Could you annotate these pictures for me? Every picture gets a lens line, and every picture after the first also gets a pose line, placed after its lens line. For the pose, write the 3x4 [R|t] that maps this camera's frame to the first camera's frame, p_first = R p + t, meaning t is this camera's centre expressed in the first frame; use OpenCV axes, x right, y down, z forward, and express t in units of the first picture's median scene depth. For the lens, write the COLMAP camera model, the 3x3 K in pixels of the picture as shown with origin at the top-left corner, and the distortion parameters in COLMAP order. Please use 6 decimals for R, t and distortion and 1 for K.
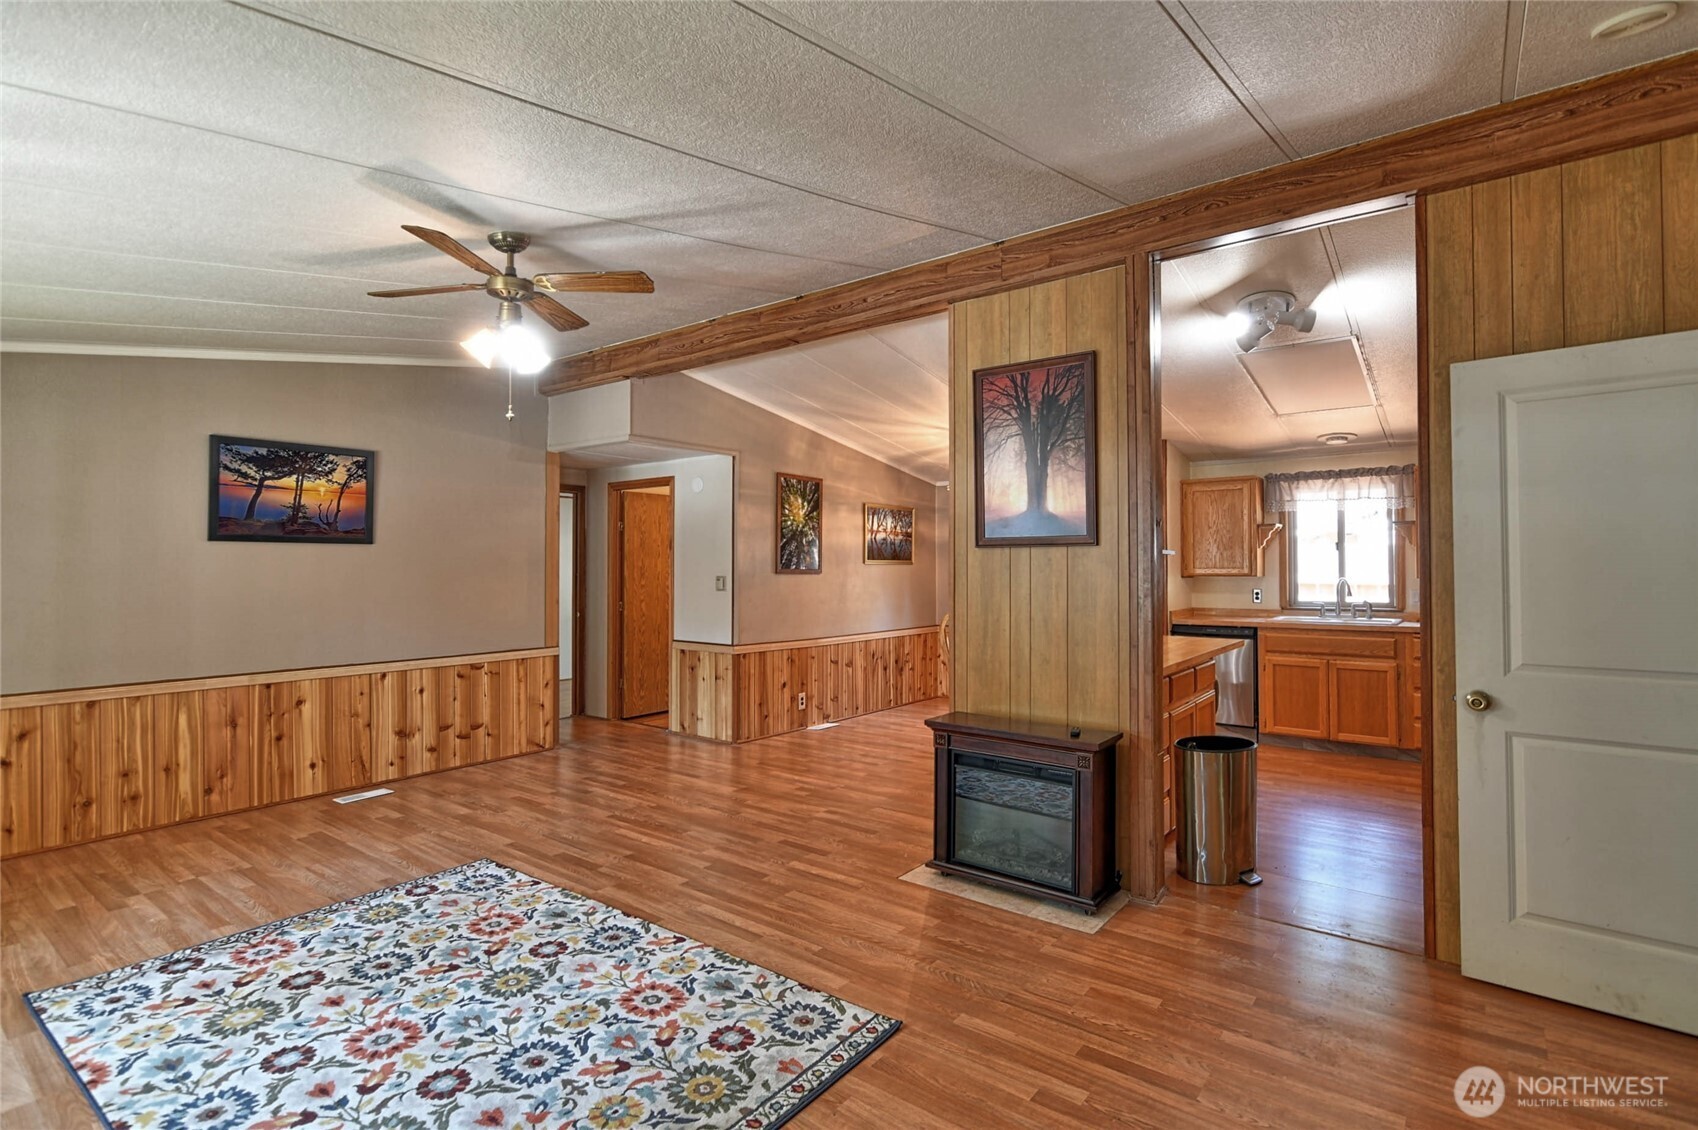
lens RADIAL K [[820.9, 0, 850.9], [0, 820.9, 556.4], [0, 0, 1]] dist [-0.003694, 0.002808]
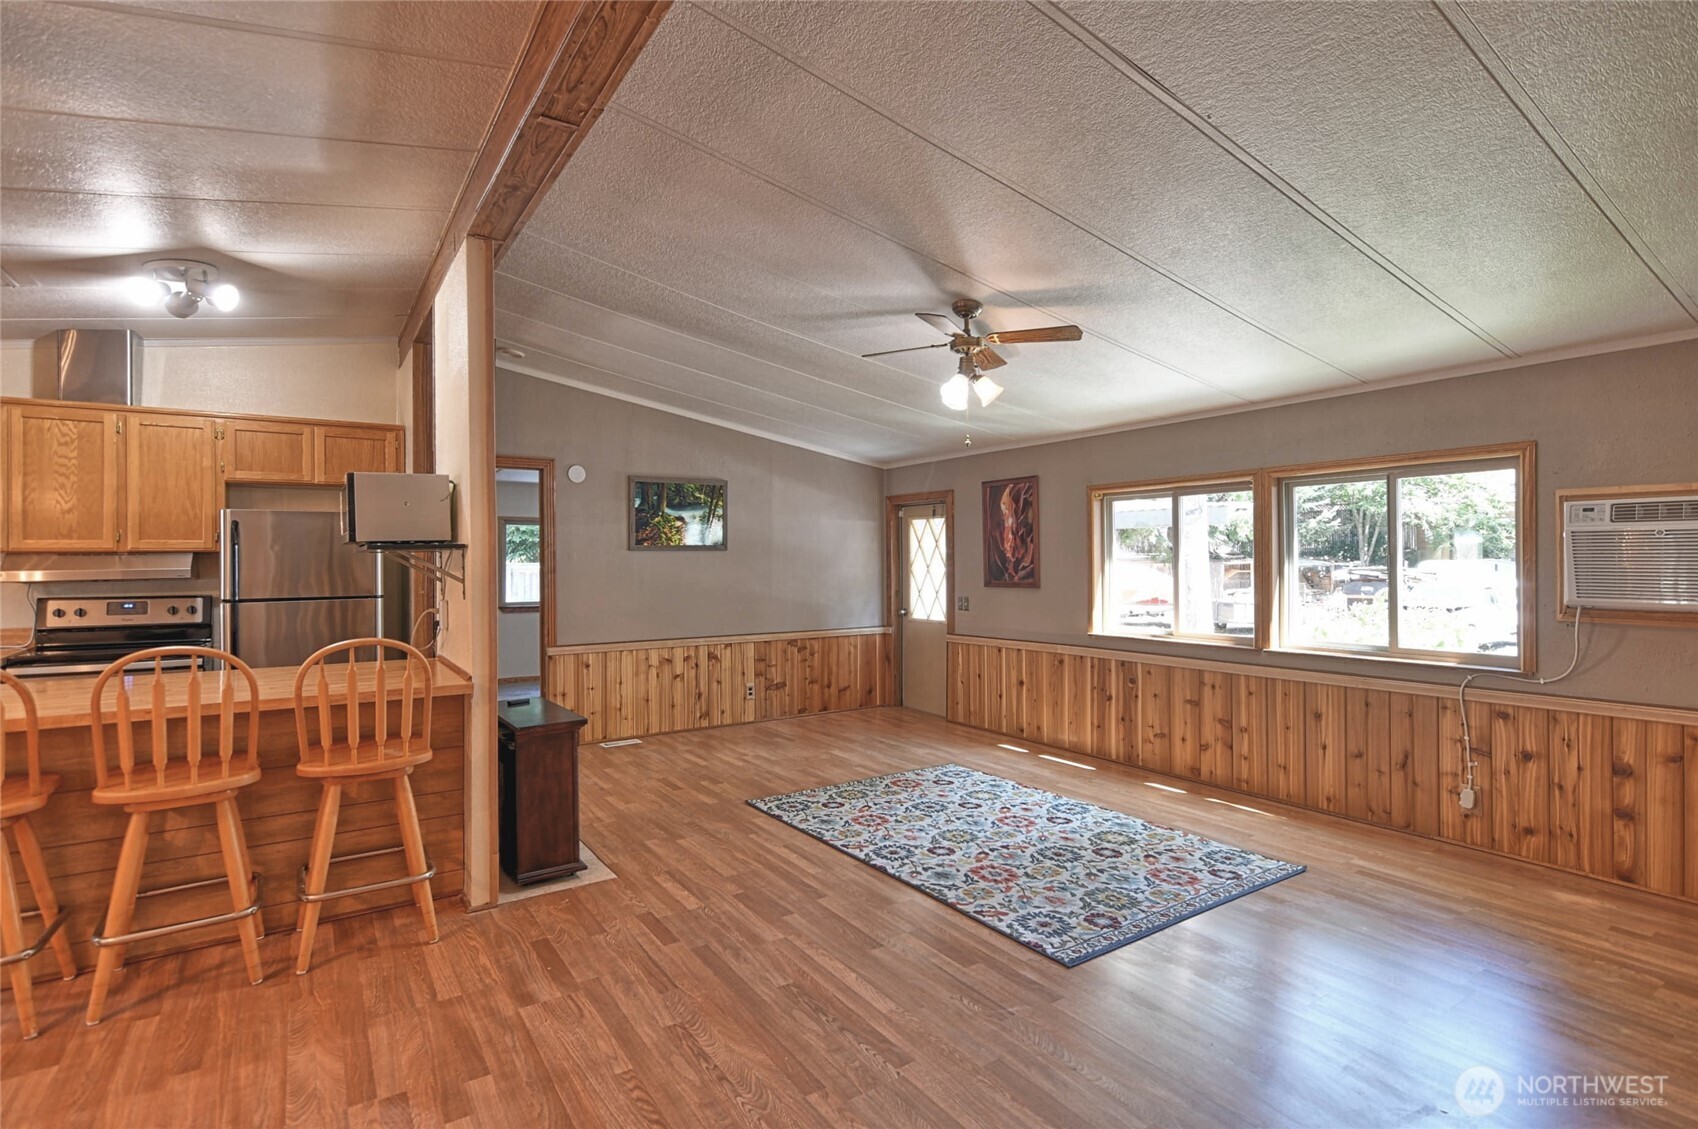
lens RADIAL K [[820.9, 0, 851.1], [0, 820.9, 555.7], [0, 0, 1]] dist [-0.003694, 0.002808]
pose [[-0.948659, 0.009528, 0.316158, -0.407321], [0.005637, 0.999897, -0.013221, 0.015230], [-0.316251, -0.010761, -0.948614, 1.435250]]
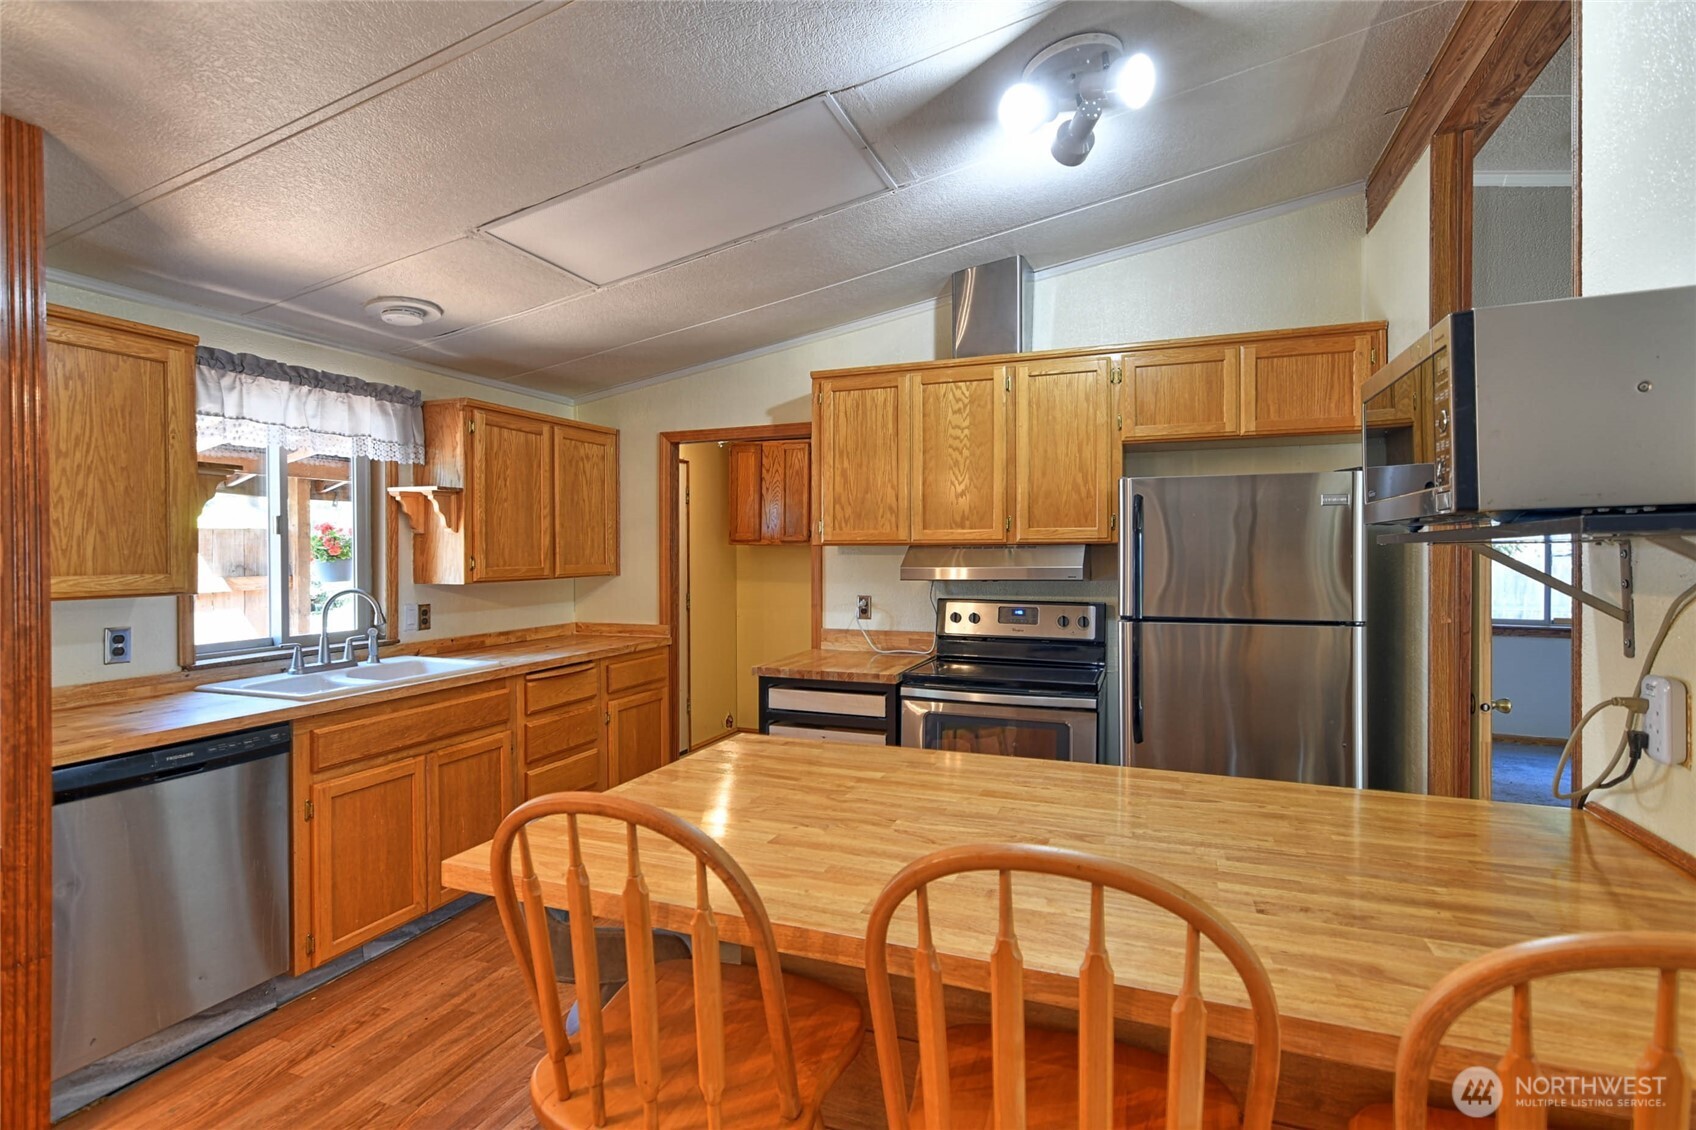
lens RADIAL K [[819.9, 0, 852.5], [0, 819.9, 556.1], [0, 0, 1]] dist [-0.003694, 0.002808]
pose [[-0.293496, -0.000758, 0.955960, 0.040243], [-0.007149, 0.999973, -0.001402, 0.006309], [-0.955933, -0.007246, -0.293494, 1.148360]]
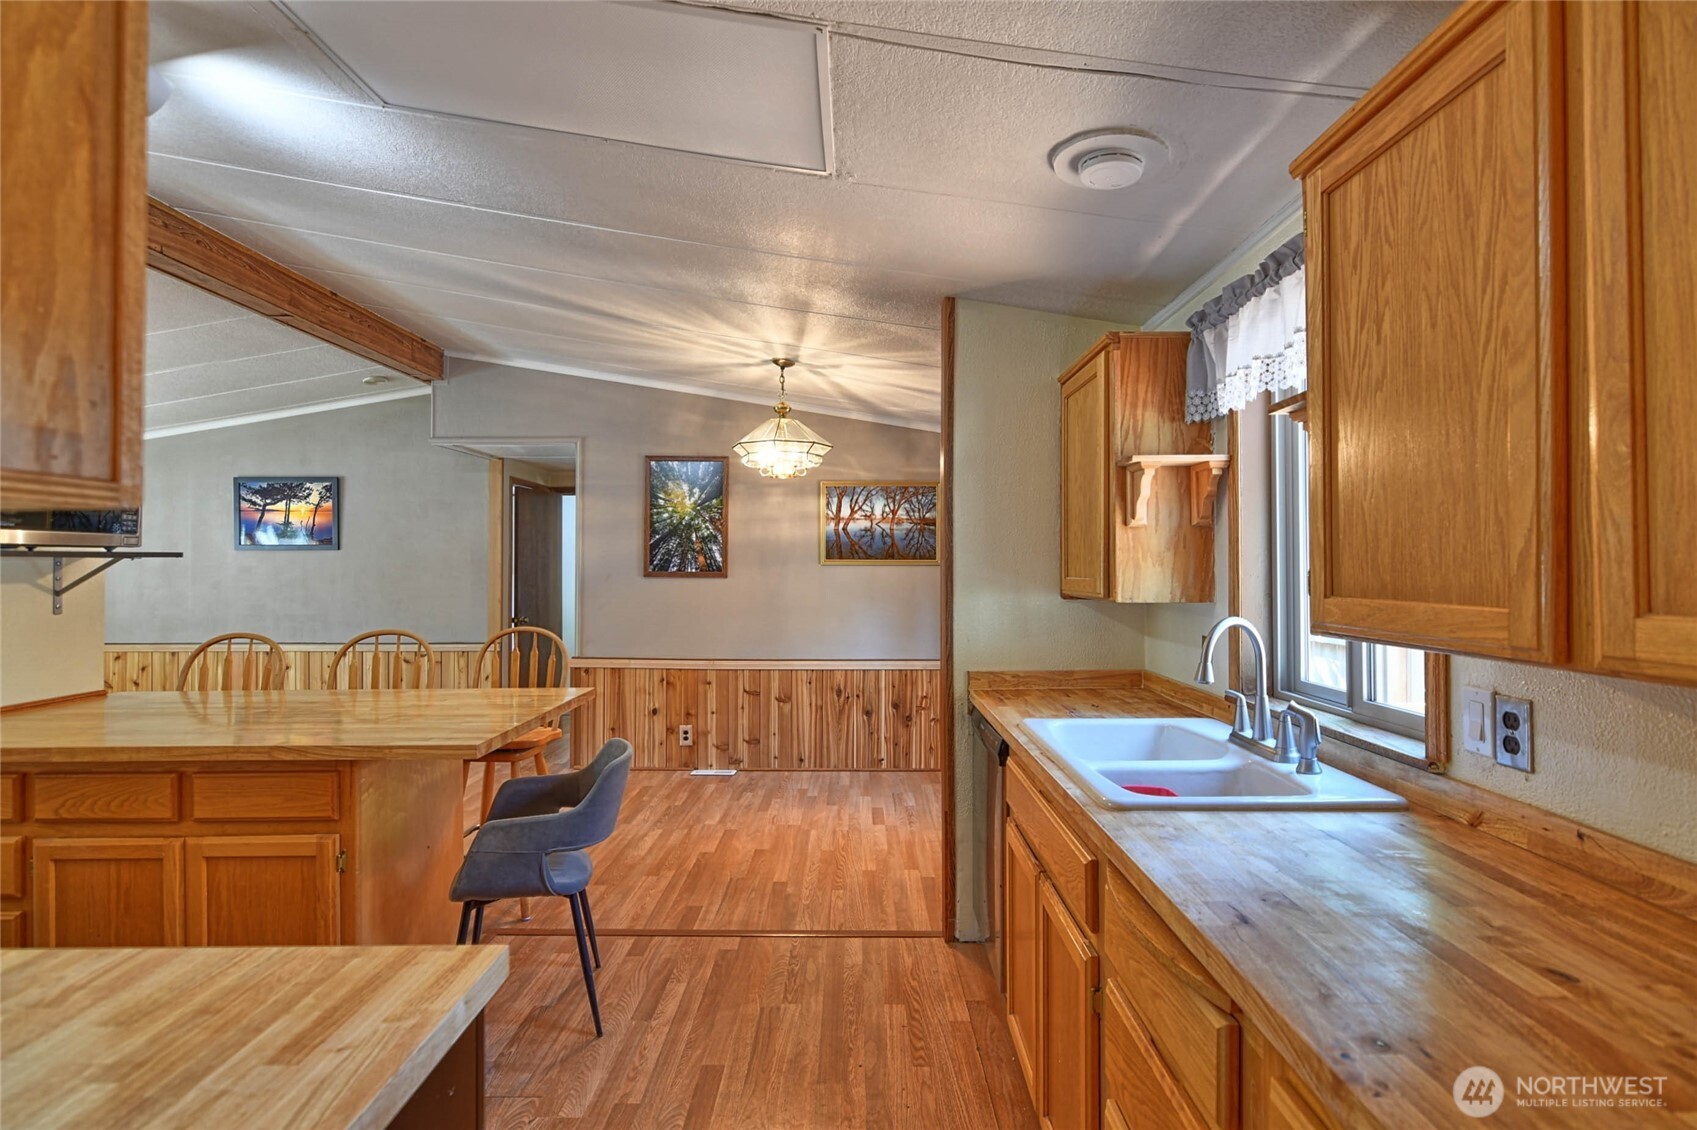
lens RADIAL K [[820.4, 0, 850.0], [0, 820.4, 553.6], [0, 0, 1]] dist [-0.003694, 0.002808]
pose [[0.608468, -0.009494, -0.793521, 1.011350], [0.009719, 0.999943, -0.004511, 0.004448], [0.793519, -0.004967, 0.608526, 0.954423]]
